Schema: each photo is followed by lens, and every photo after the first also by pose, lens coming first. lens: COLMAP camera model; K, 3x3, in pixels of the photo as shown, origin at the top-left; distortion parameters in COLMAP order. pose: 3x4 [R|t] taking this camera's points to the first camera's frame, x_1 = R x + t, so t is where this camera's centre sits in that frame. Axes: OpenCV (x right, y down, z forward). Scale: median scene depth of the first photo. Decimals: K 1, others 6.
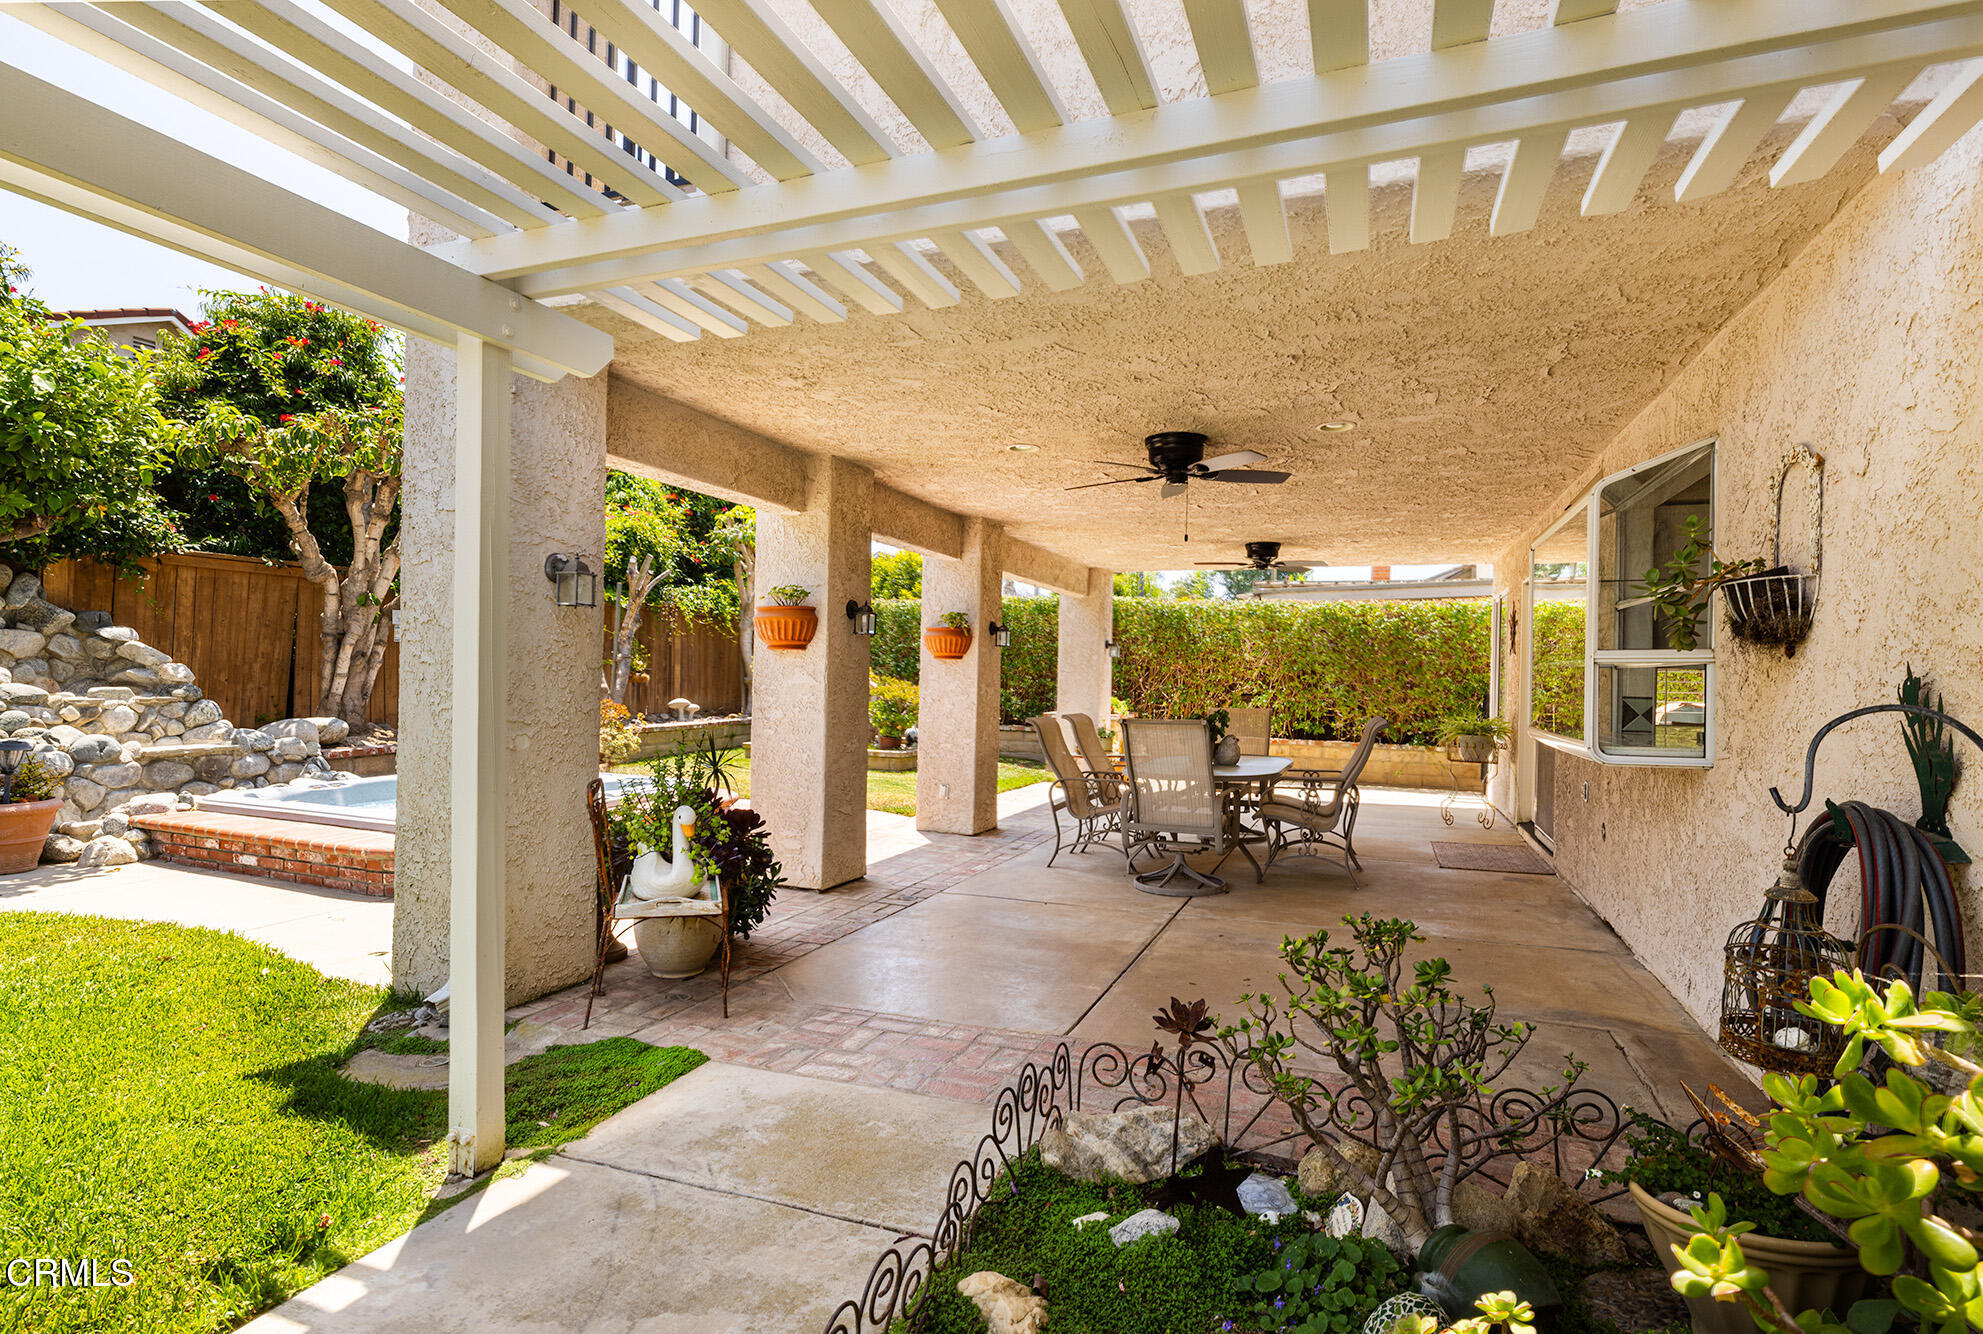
lens RADIAL K [[958.1, 0, 988.1], [0, 958.1, 676.0], [0, 0, 1]] dist [-0.001710, 0.000206]
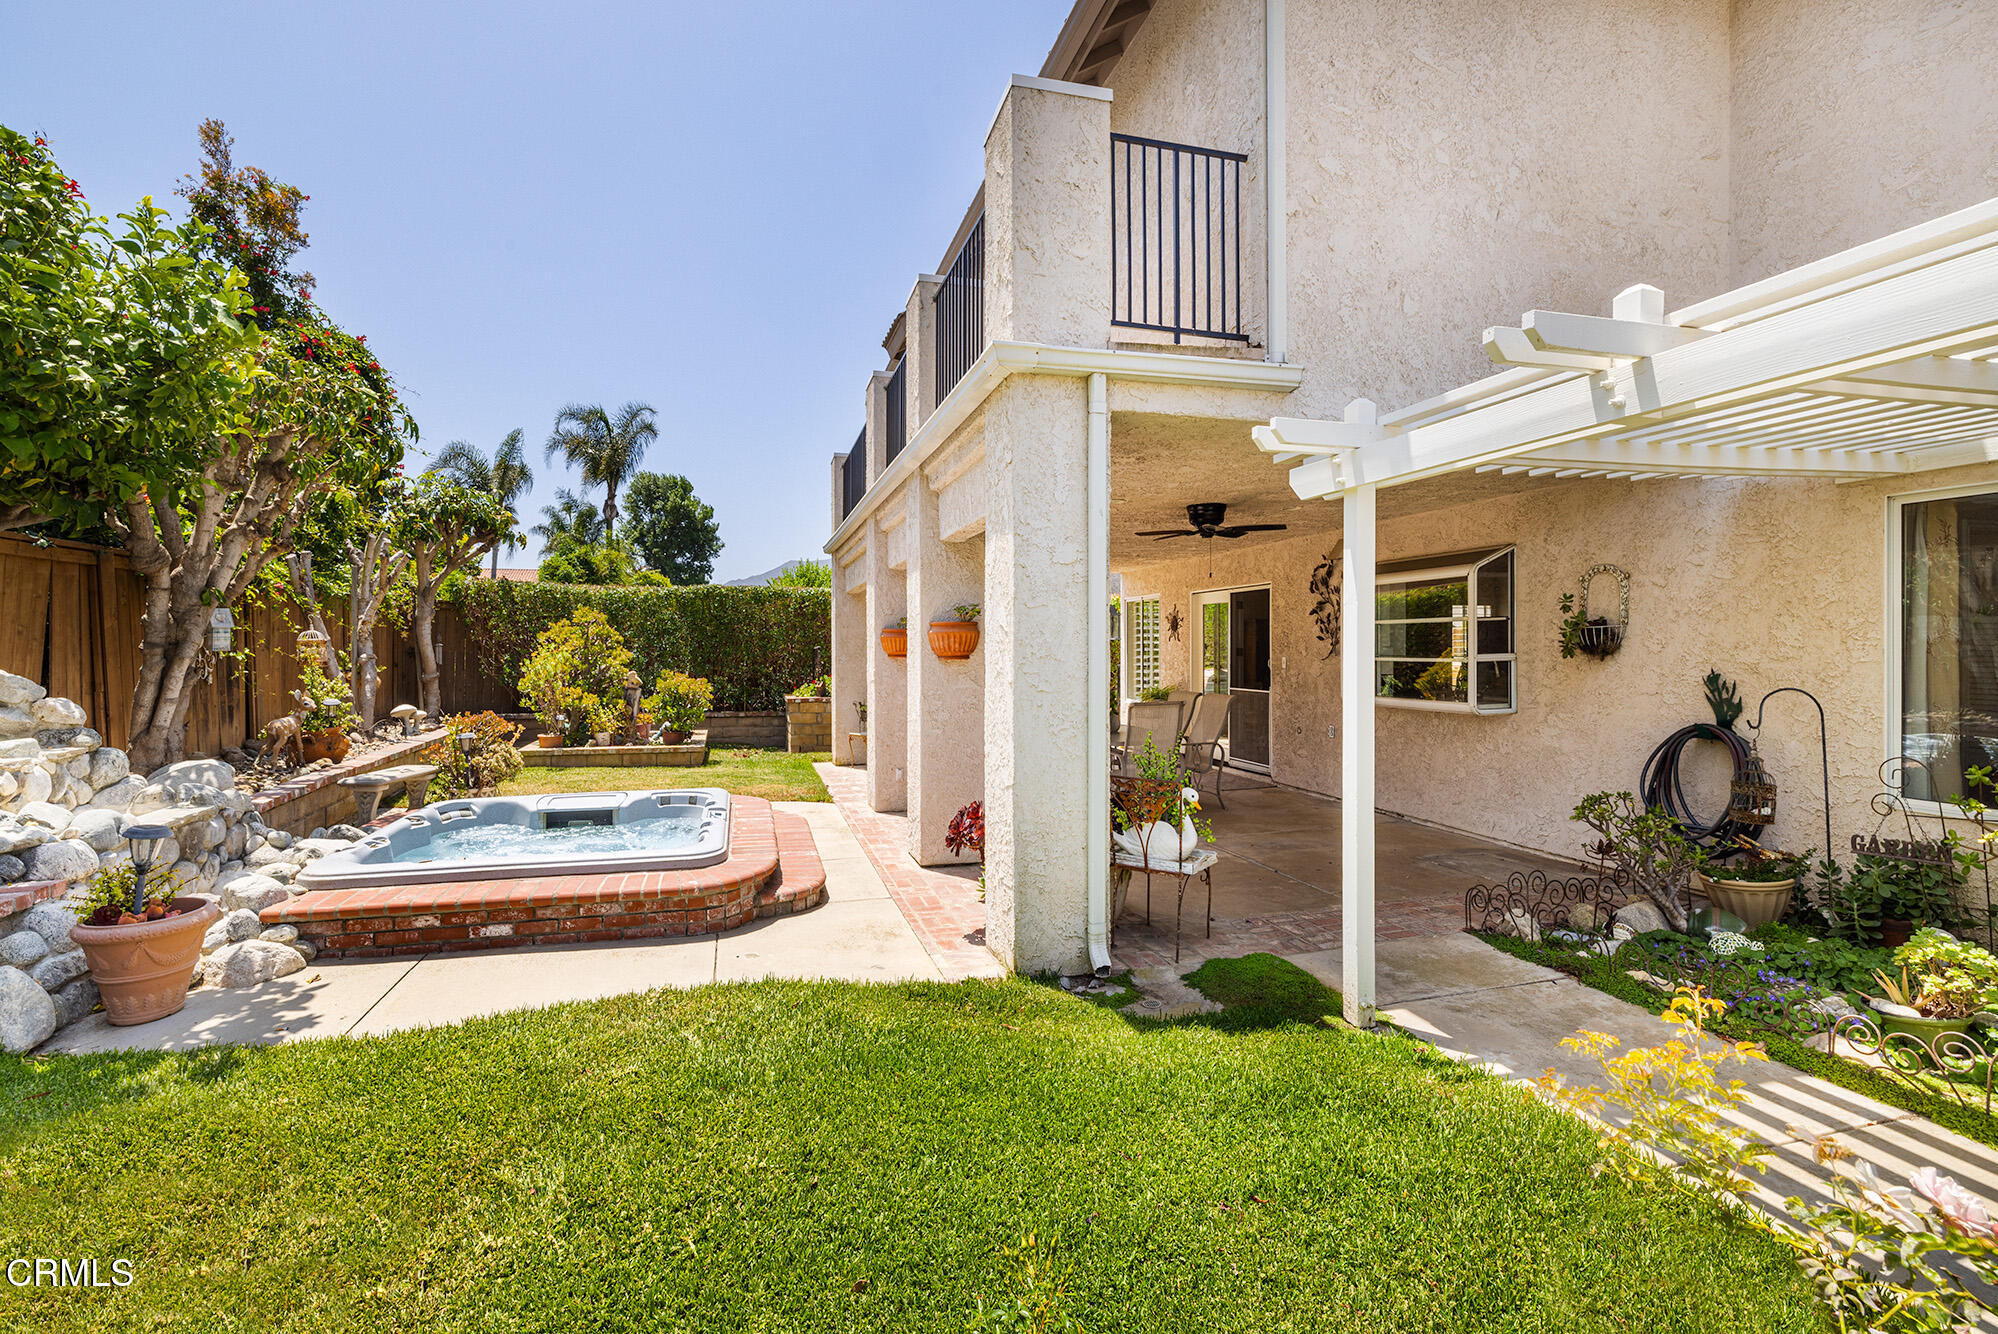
lens RADIAL K [[937.5, 0, 1000.3], [0, 937.5, 656.3], [0, 0, 1]] dist [-0.001620, -0.000296]
pose [[0.790029, -0.025407, 0.612542, -0.857755], [0.017729, 0.999670, 0.018597, -0.051140], [-0.612813, -0.003832, 0.790219, 0.076960]]
